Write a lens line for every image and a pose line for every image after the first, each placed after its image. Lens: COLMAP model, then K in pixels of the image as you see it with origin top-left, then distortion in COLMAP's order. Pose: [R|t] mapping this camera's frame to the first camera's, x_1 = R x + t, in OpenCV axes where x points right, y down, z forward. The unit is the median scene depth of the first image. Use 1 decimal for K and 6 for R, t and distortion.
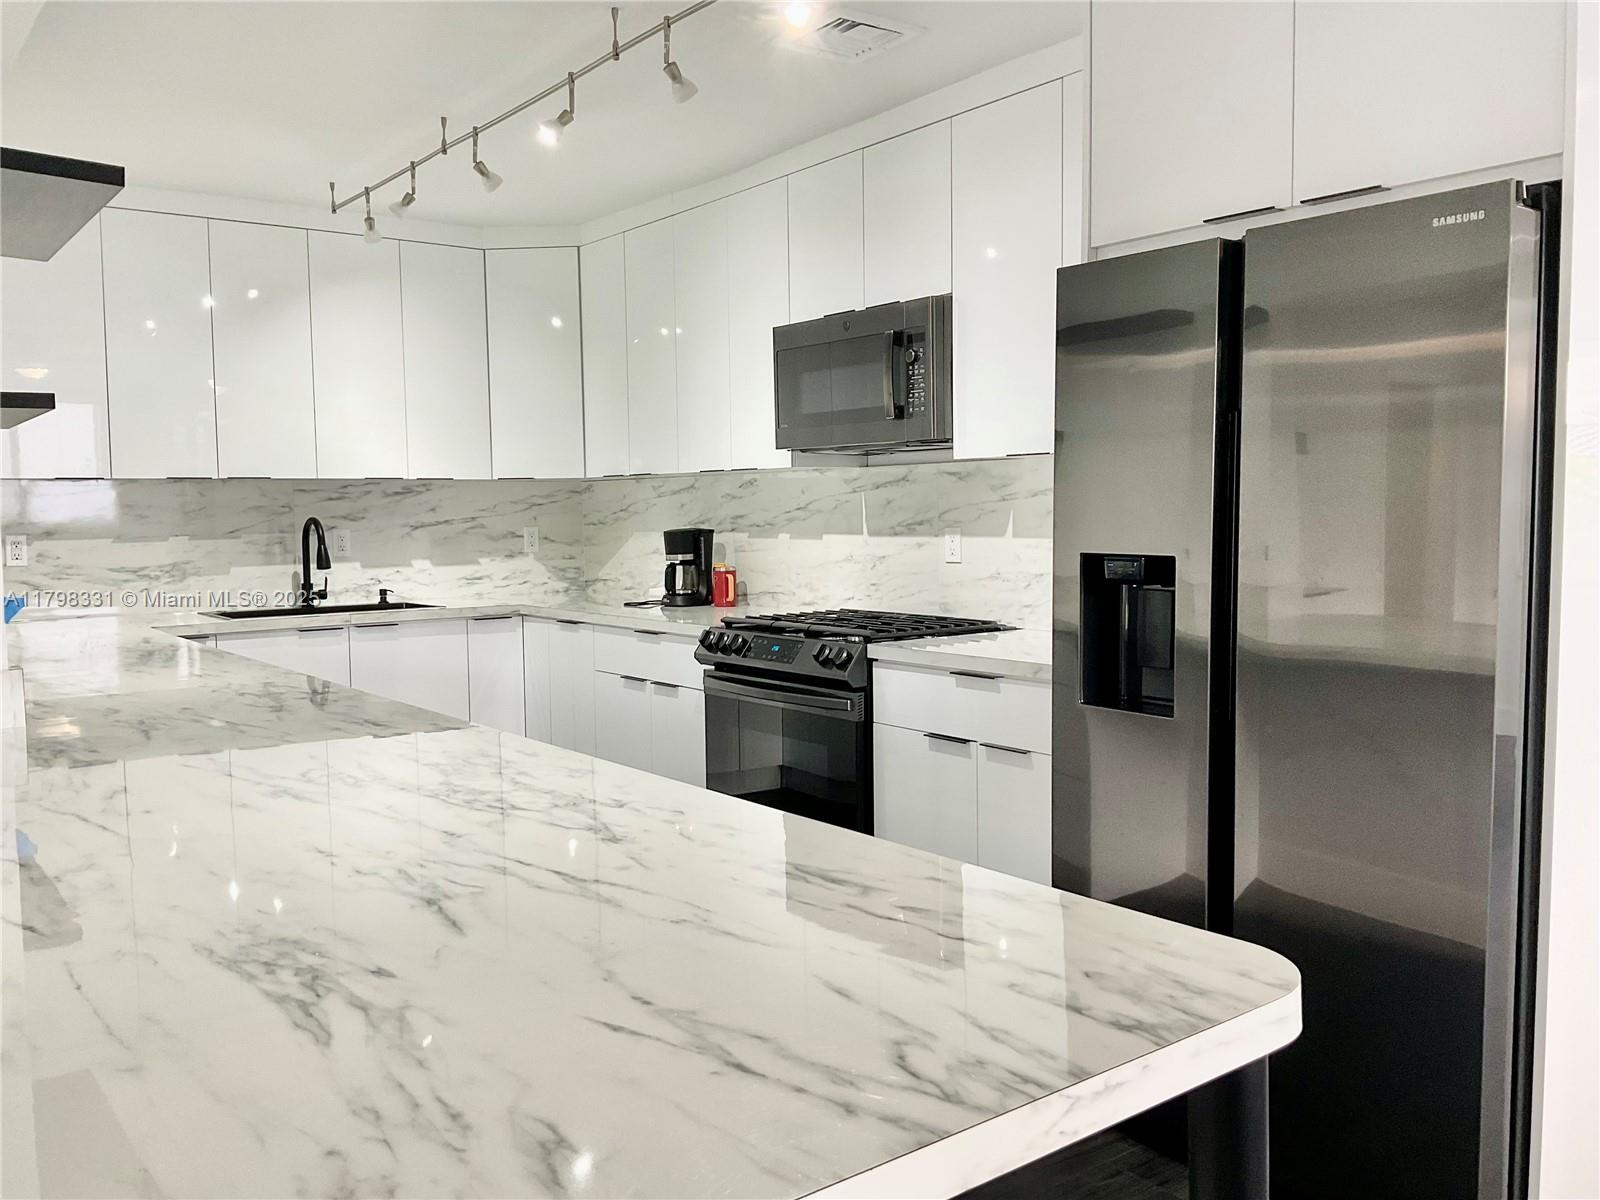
lens RADIAL K [[1321.6, 0, 798.7], [0, 1321.6, 608.1], [0, 0, 1]] dist [0.114769, -0.217695]
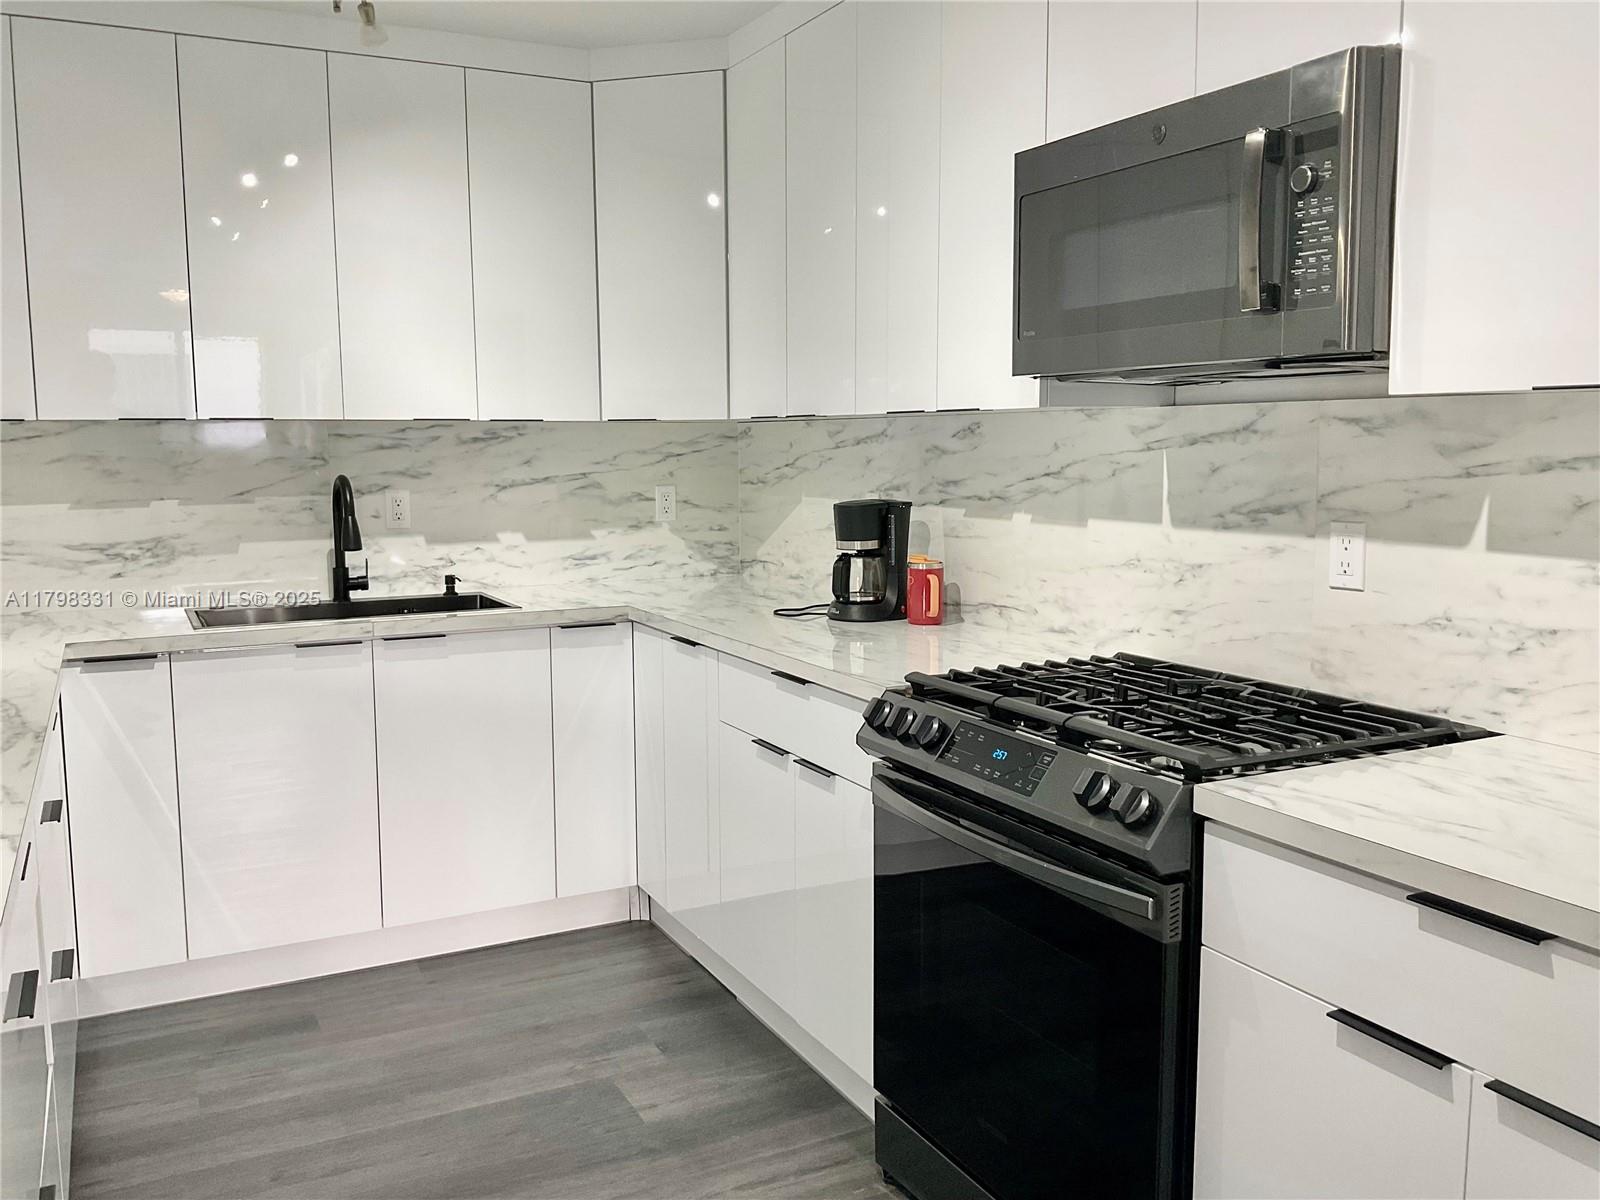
lens RADIAL K [[1321.6, 0, 798.7], [0, 1321.6, 608.1], [0, 0, 1]] dist [0.114769, -0.217695]
pose [[0.984473, 0.029820, -0.172983, -0.005140], [-0.020558, 0.998270, 0.055094, -0.042826], [0.174327, -0.050682, 0.983383, 0.358329]]
